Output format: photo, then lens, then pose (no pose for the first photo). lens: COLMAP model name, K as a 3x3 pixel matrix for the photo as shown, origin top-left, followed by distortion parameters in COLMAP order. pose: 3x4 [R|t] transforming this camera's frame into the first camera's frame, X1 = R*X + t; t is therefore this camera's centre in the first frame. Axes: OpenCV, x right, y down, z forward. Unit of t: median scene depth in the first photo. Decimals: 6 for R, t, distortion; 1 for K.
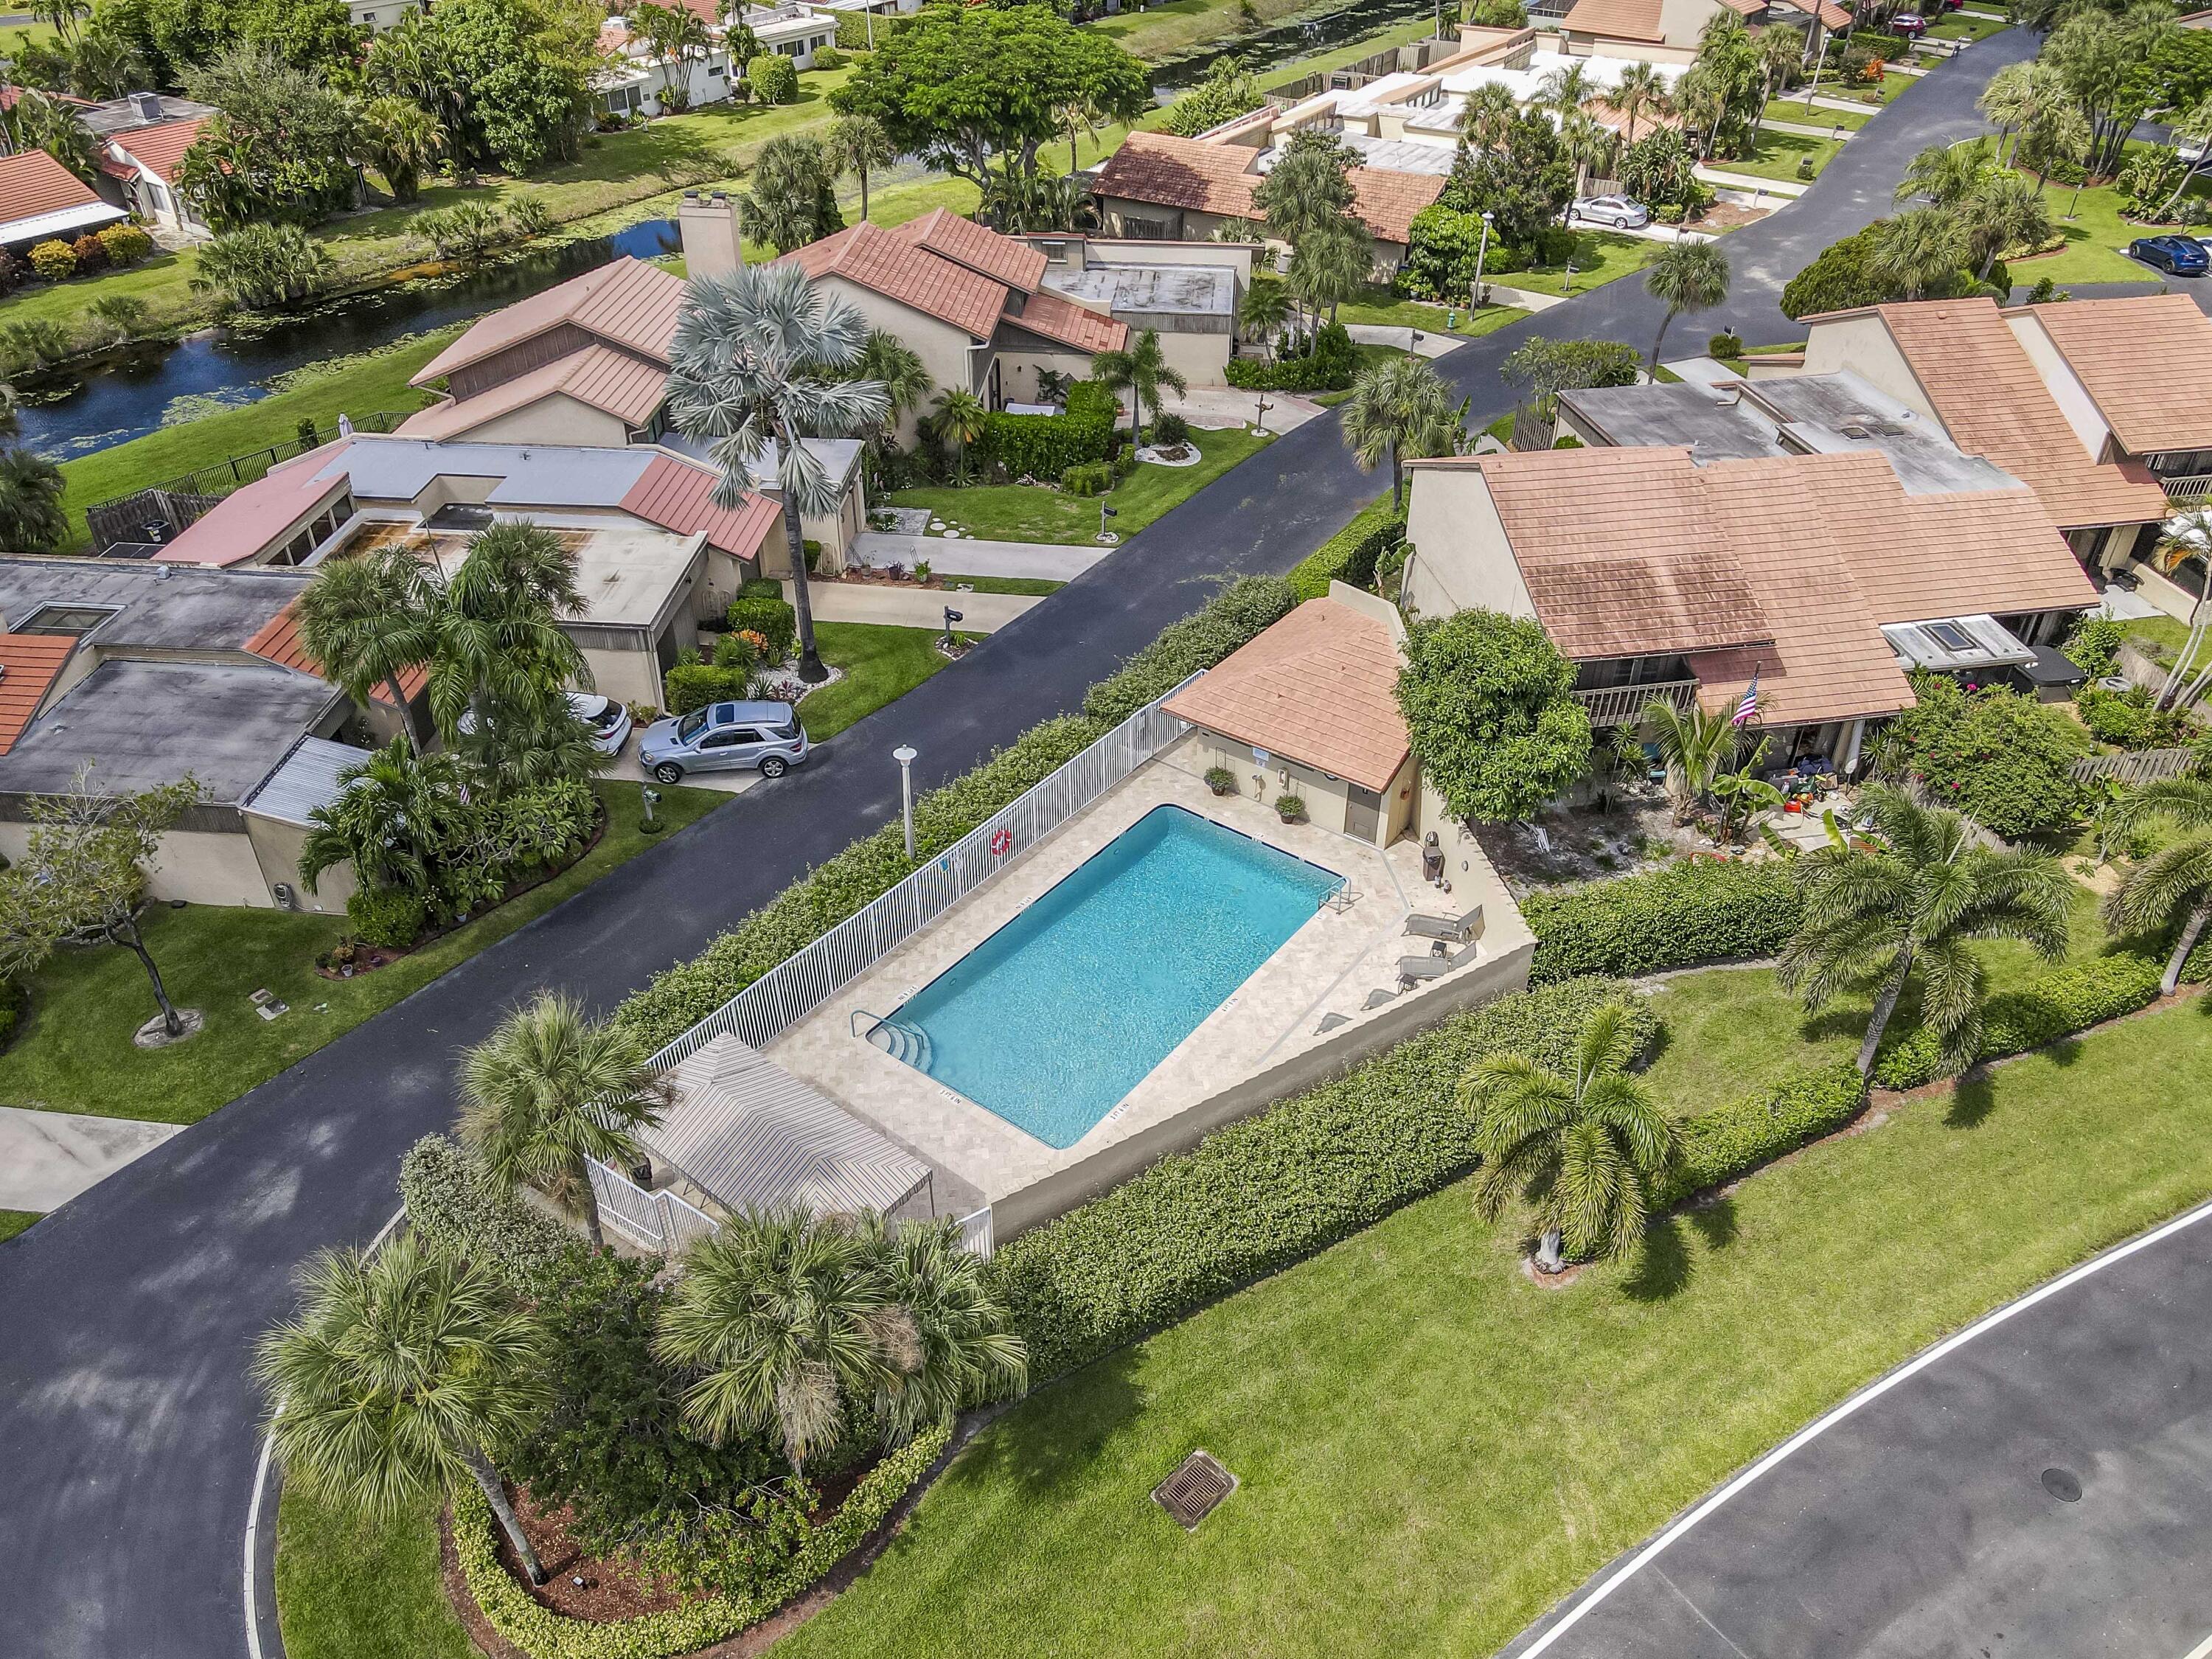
lens RADIAL K [[1624.9, 0, 1106.0], [0, 1624.9, 829.5], [0, 0, 1]] dist [0.021849, -0.002806]
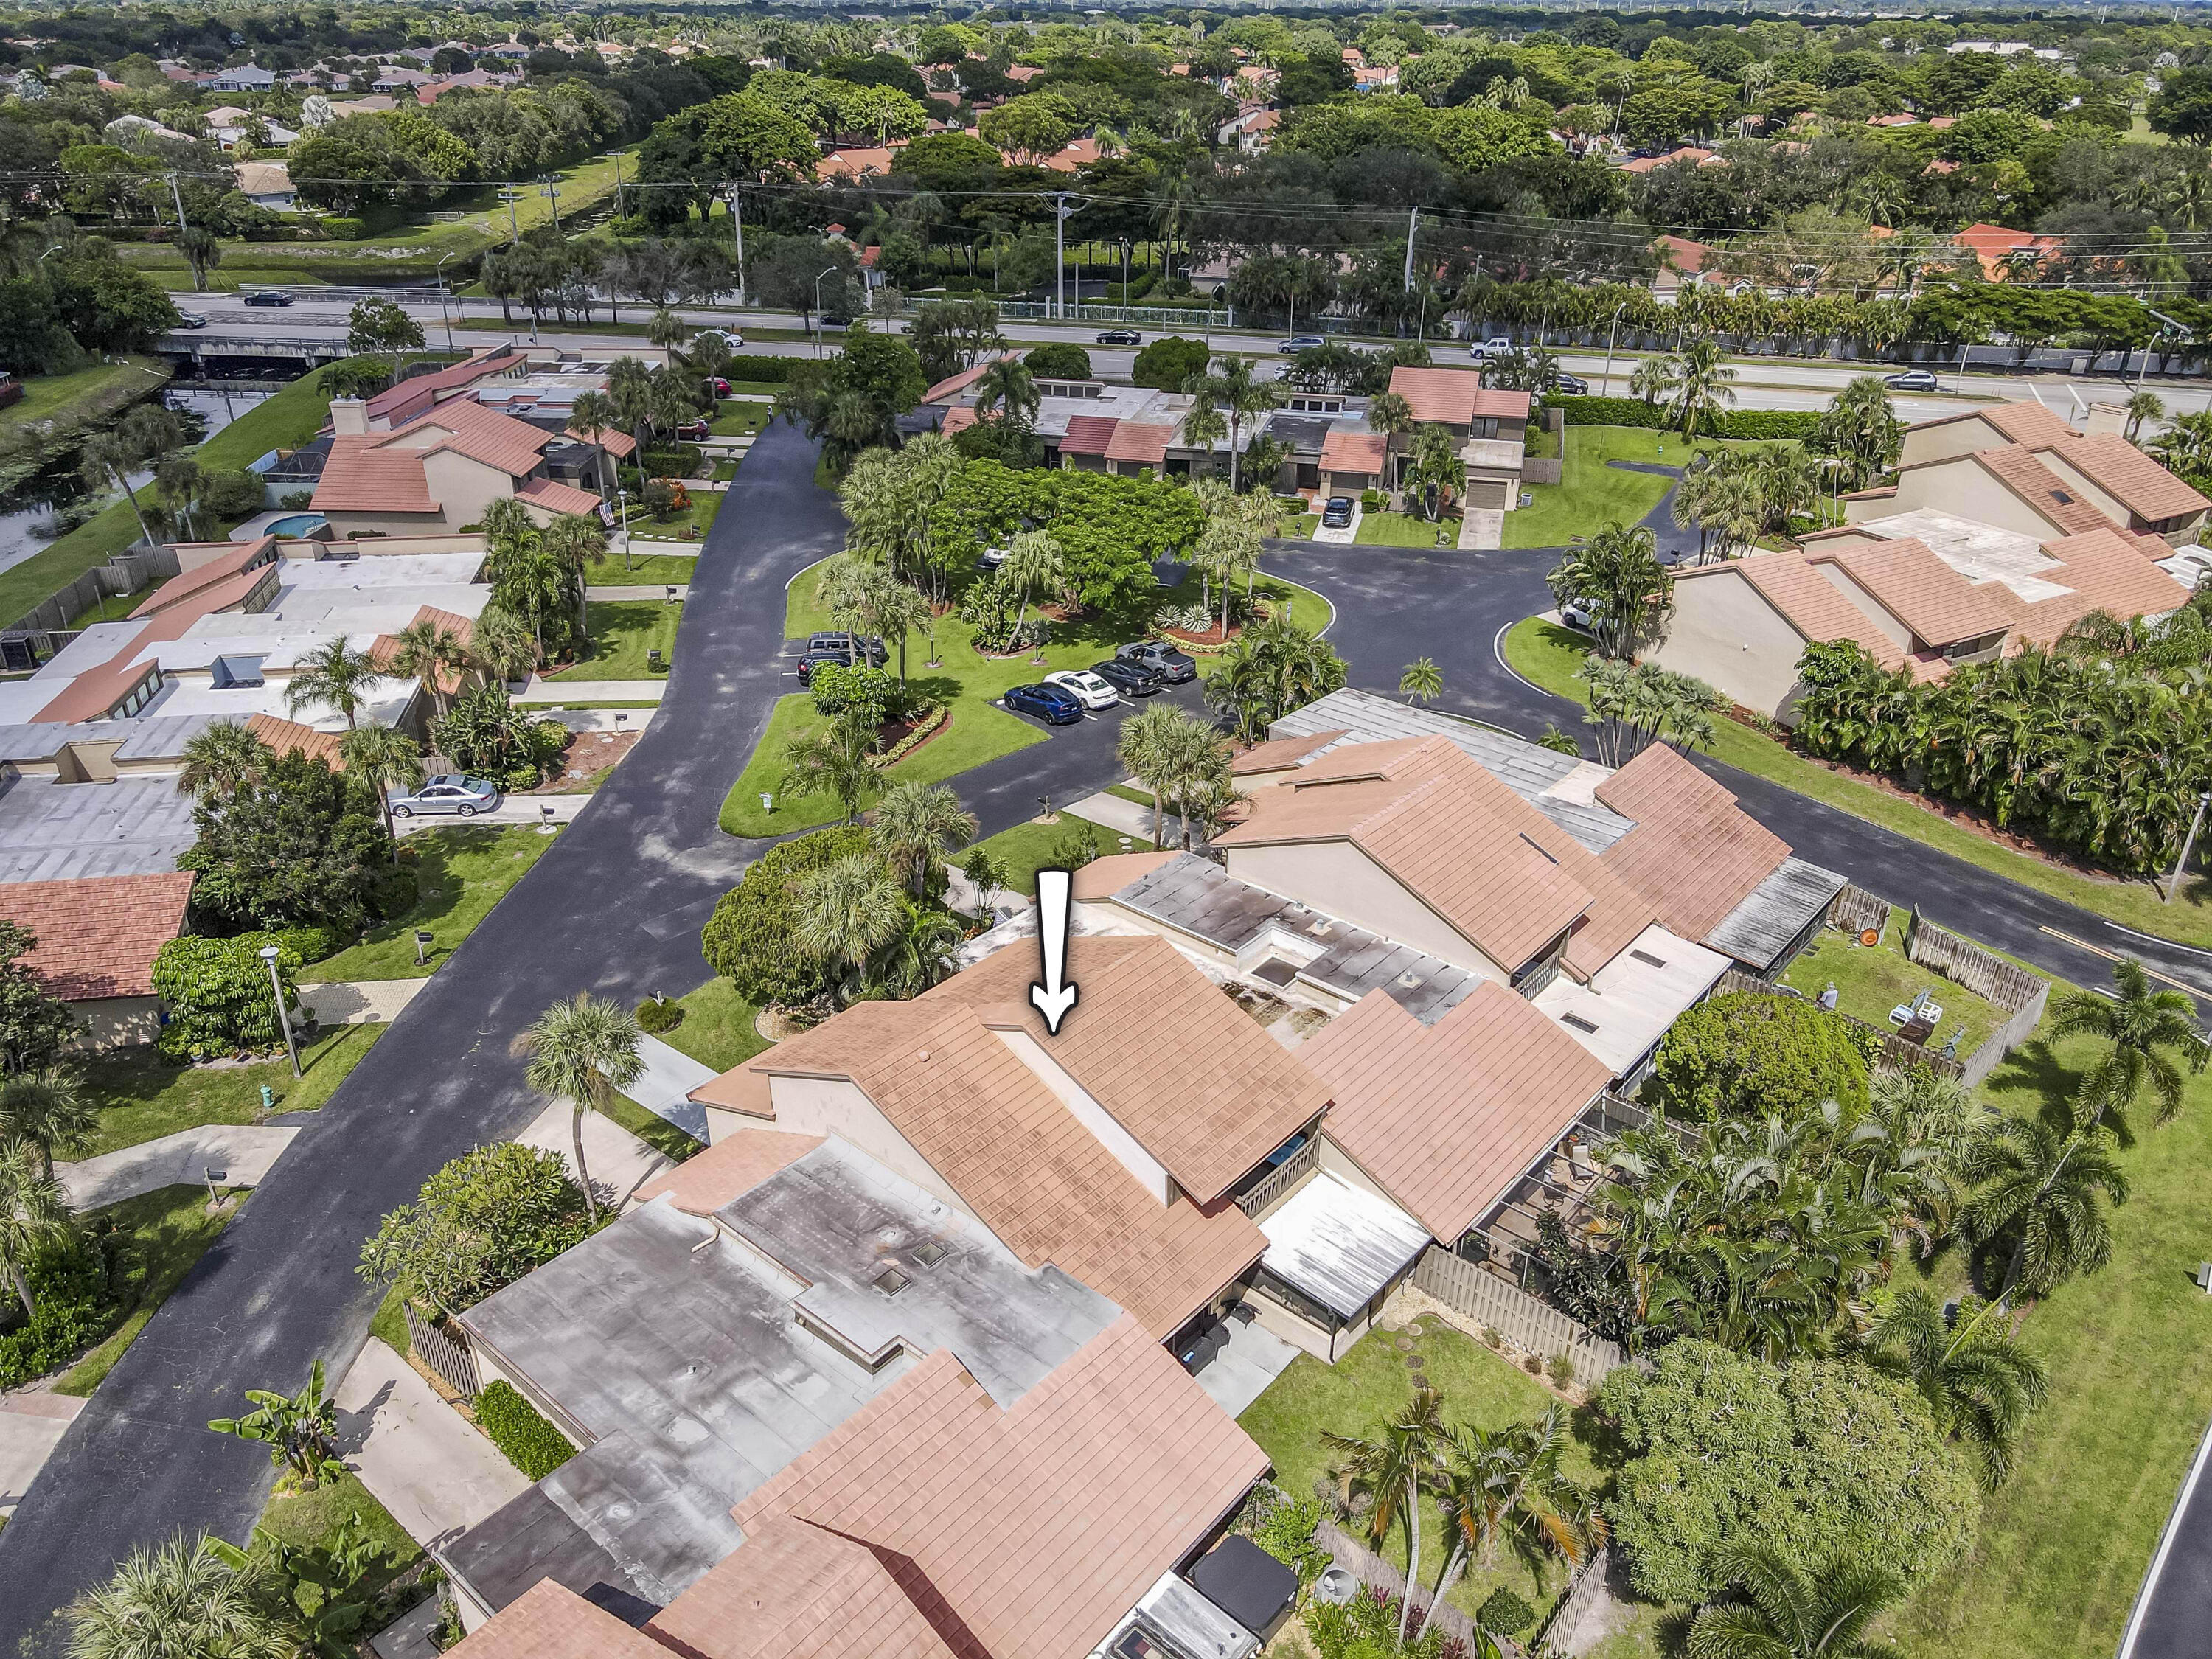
lens RADIAL K [[1624.9, 0, 1106.0], [0, 1624.9, 829.5], [0, 0, 1]] dist [0.021849, -0.002806]
pose [[0.781202, -0.287471, 0.554152, 0.125019], [0.362244, 0.931682, -0.027347, -0.243156], [-0.508432, 0.222101, 0.831966, 0.202400]]
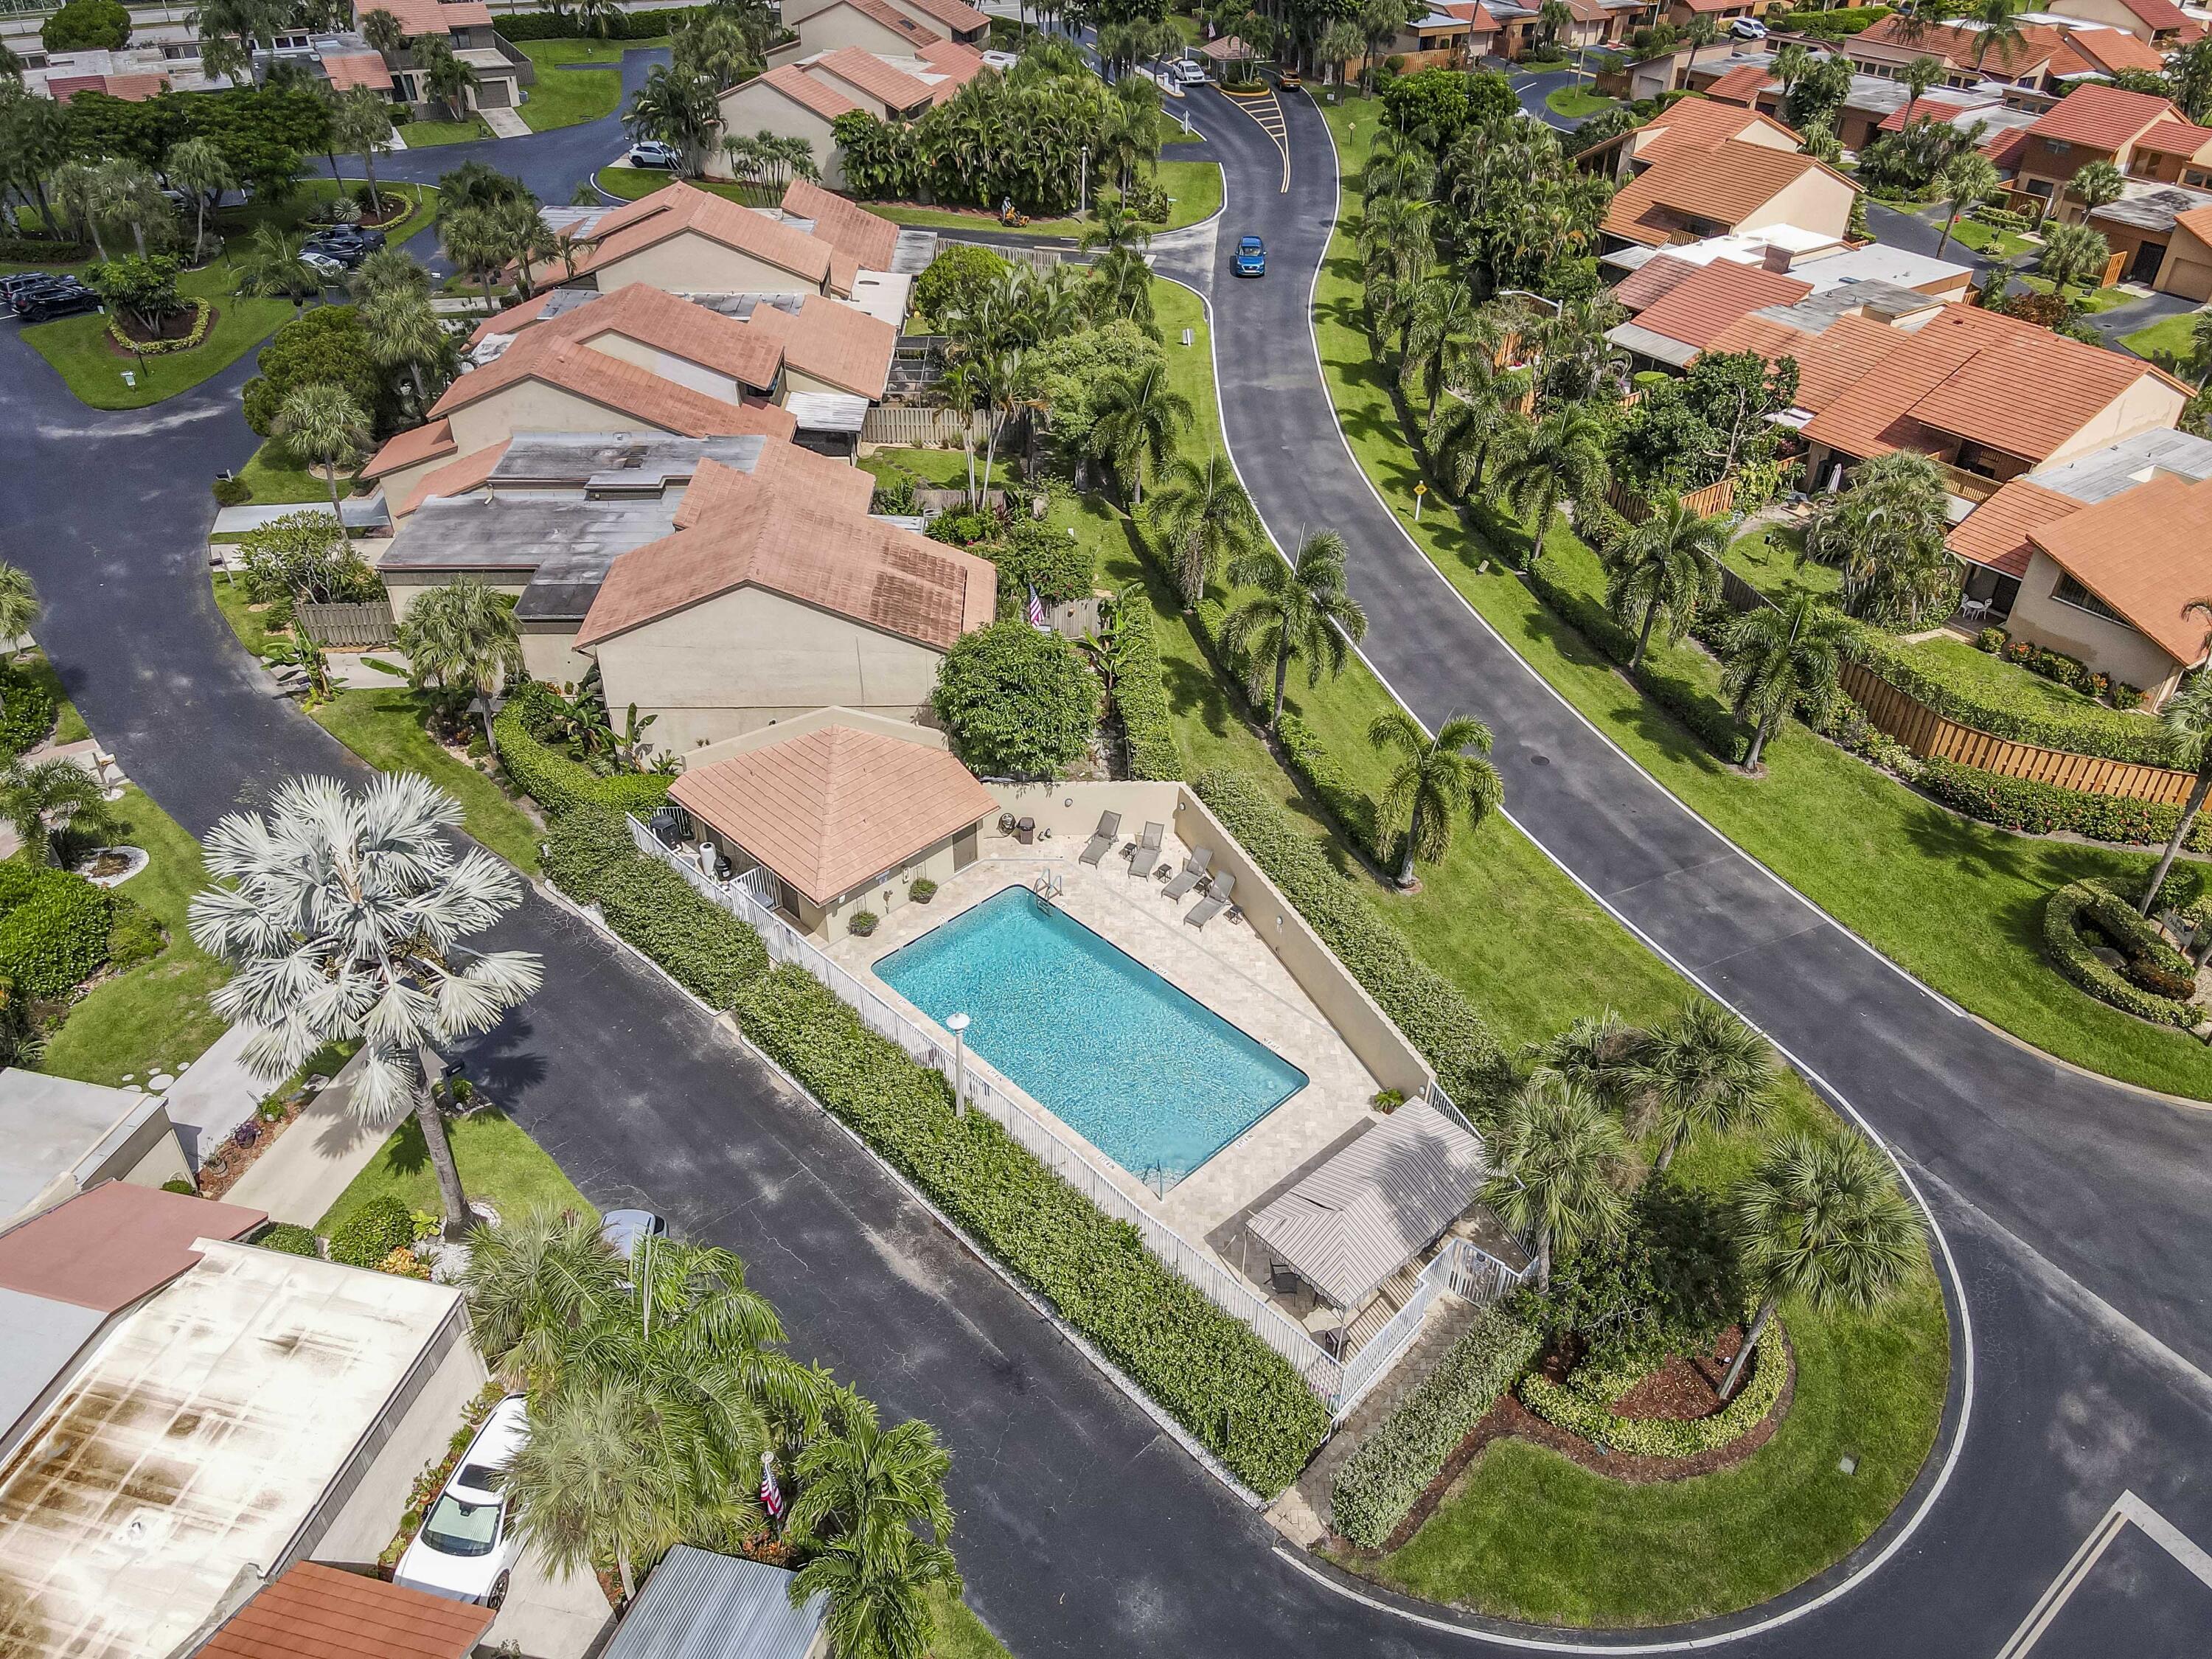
lens RADIAL K [[1624.9, 0, 1106.0], [0, 1624.9, 829.5], [0, 0, 1]] dist [0.021849, -0.002806]
pose [[0.163171, -0.577171, 0.800156, -0.379279], [0.564403, 0.719815, 0.404124, -0.218074], [-0.809213, 0.385669, 0.443210, 0.195600]]
